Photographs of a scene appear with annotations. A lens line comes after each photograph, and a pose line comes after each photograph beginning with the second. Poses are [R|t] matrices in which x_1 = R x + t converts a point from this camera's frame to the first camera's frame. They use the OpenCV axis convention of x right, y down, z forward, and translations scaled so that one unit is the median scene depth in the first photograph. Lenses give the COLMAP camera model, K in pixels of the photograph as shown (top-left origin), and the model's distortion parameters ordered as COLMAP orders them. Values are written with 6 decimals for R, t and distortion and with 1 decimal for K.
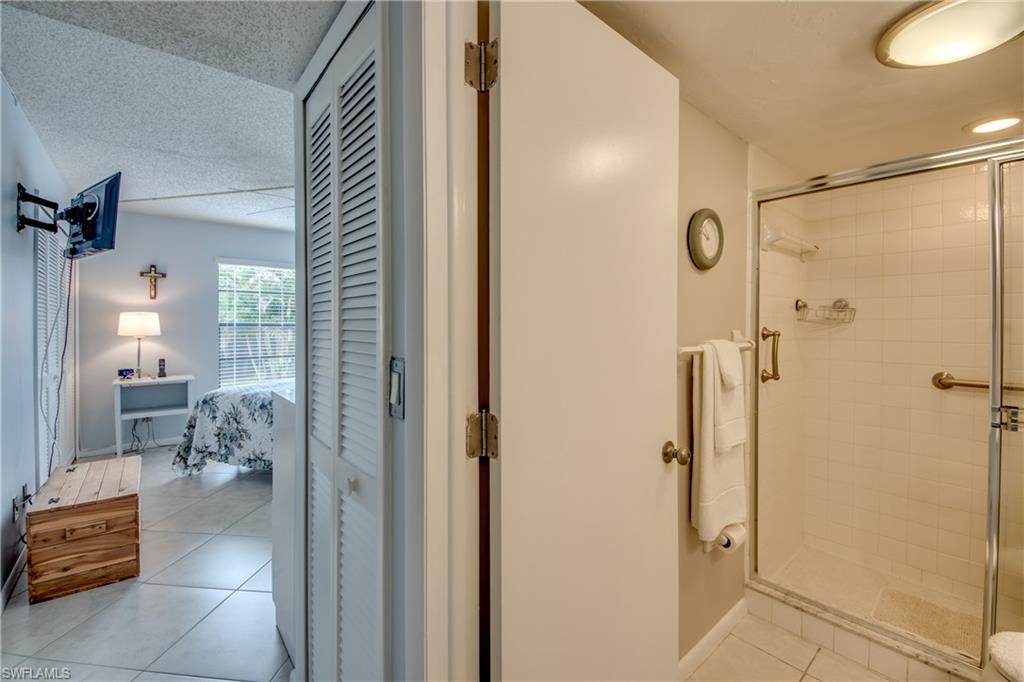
lens RADIAL K [[425.5, 0, 513.9], [0, 425.5, 321.2], [0, 0, 1]] dist [0.027555, -0.016335]
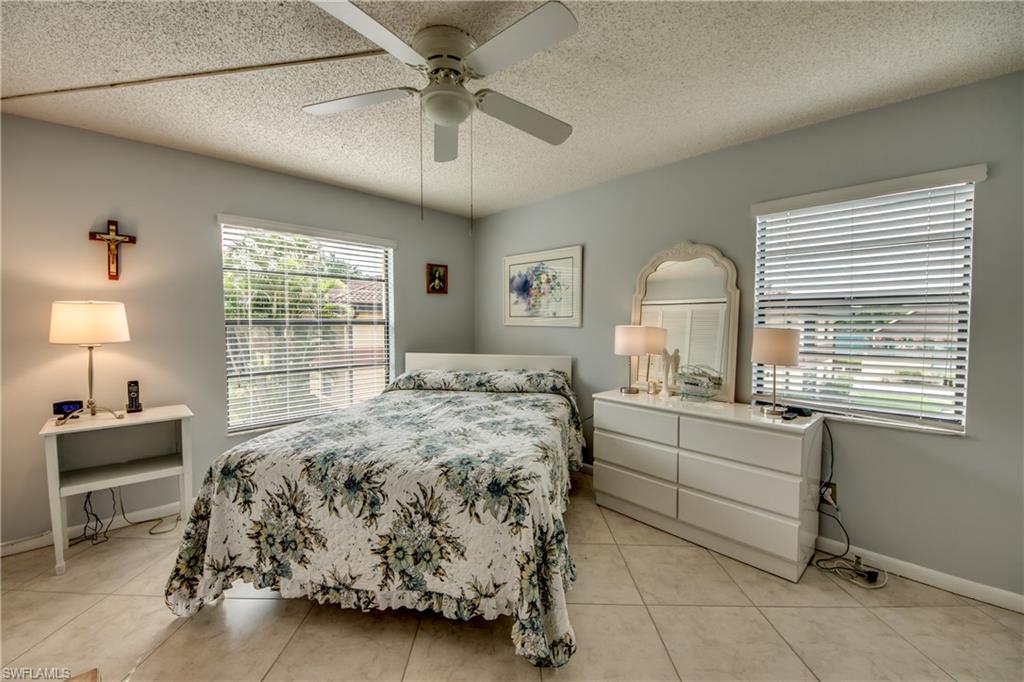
lens RADIAL K [[390.8, 0, 499.9], [0, 390.8, 331.4], [0, 0, 1]] dist [0.035200, -0.021510]
pose [[0.997196, -0.000721, 0.074824, -0.422962], [-0.001797, 0.999434, 0.033583, 0.001258], [-0.074806, -0.033623, 0.996631, 0.500841]]
